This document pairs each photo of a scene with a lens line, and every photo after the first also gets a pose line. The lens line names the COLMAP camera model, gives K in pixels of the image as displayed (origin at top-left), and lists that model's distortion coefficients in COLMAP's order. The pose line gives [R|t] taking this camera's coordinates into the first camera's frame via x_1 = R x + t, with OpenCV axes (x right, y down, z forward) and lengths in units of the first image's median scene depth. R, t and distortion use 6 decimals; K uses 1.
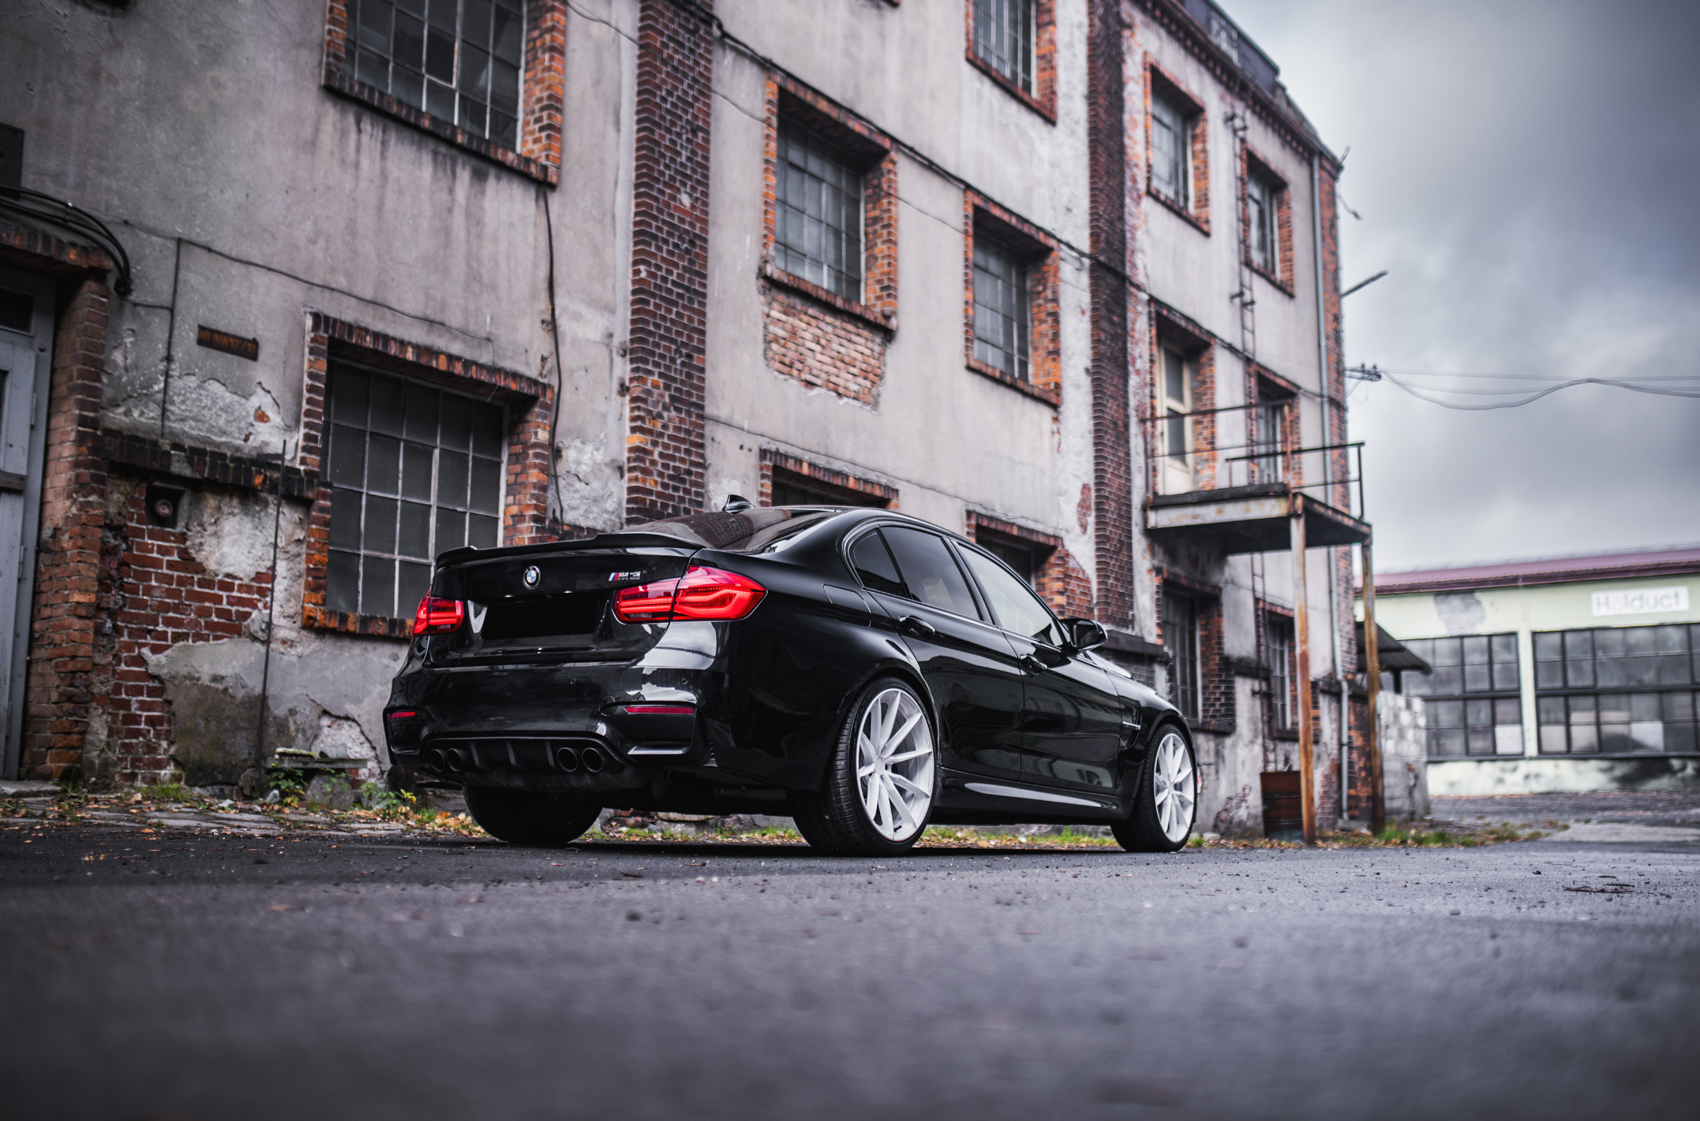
lens RADIAL K [[1687.0, 0, 861.5], [0, 1687.0, 556.0], [0, 0, 1]] dist [-0.068503, 0.109519]
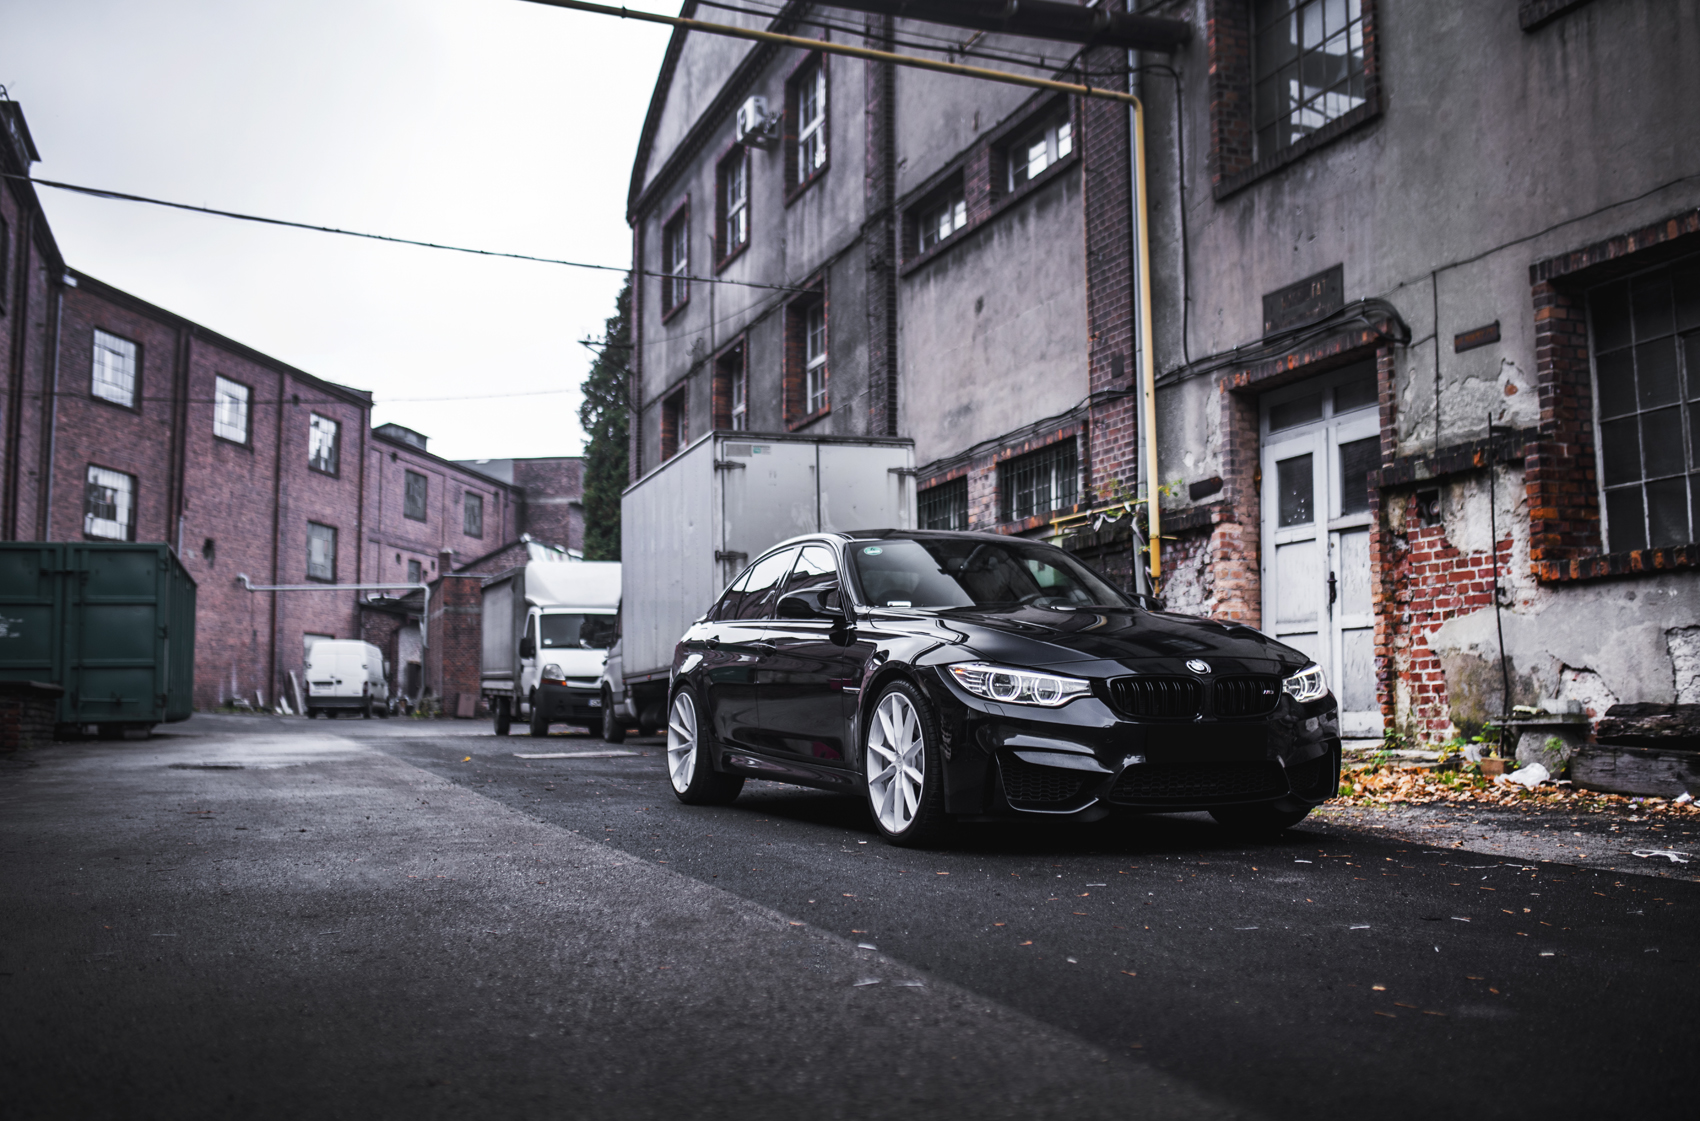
lens RADIAL K [[1687.0, 0, 861.5], [0, 1687.0, 556.0], [0, 0, 1]] dist [-0.068503, 0.109519]
pose [[-0.597432, -0.076092, -0.798302, 0.641138], [0.126232, 0.974154, -0.187324, 0.146680], [0.791922, -0.212685, -0.572385, 1.134191]]
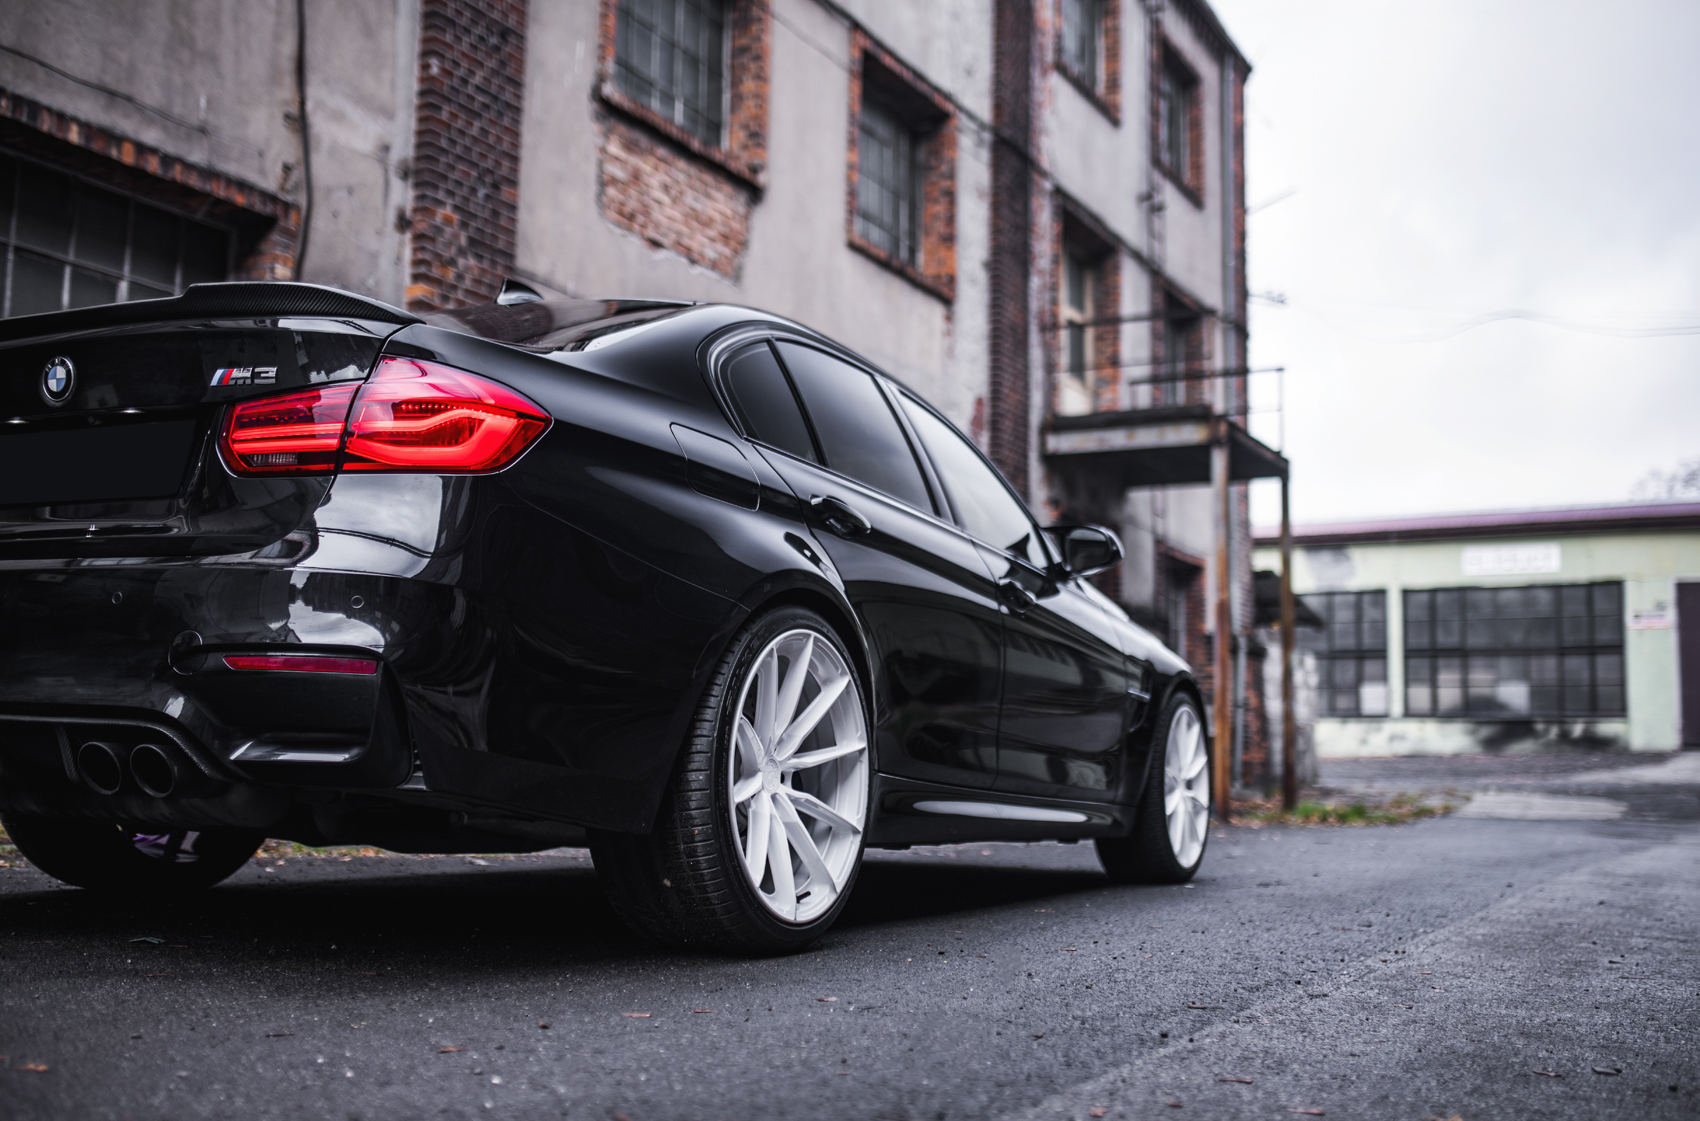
lens RADIAL K [[1687.0, 0, 861.5], [0, 1687.0, 556.0], [0, 0, 1]] dist [-0.068503, 0.109519]
pose [[0.995315, 0.024160, 0.093616, -0.006695], [-0.027121, 0.999167, 0.030484, 0.023027], [-0.092802, -0.032880, 0.995142, 0.278053]]
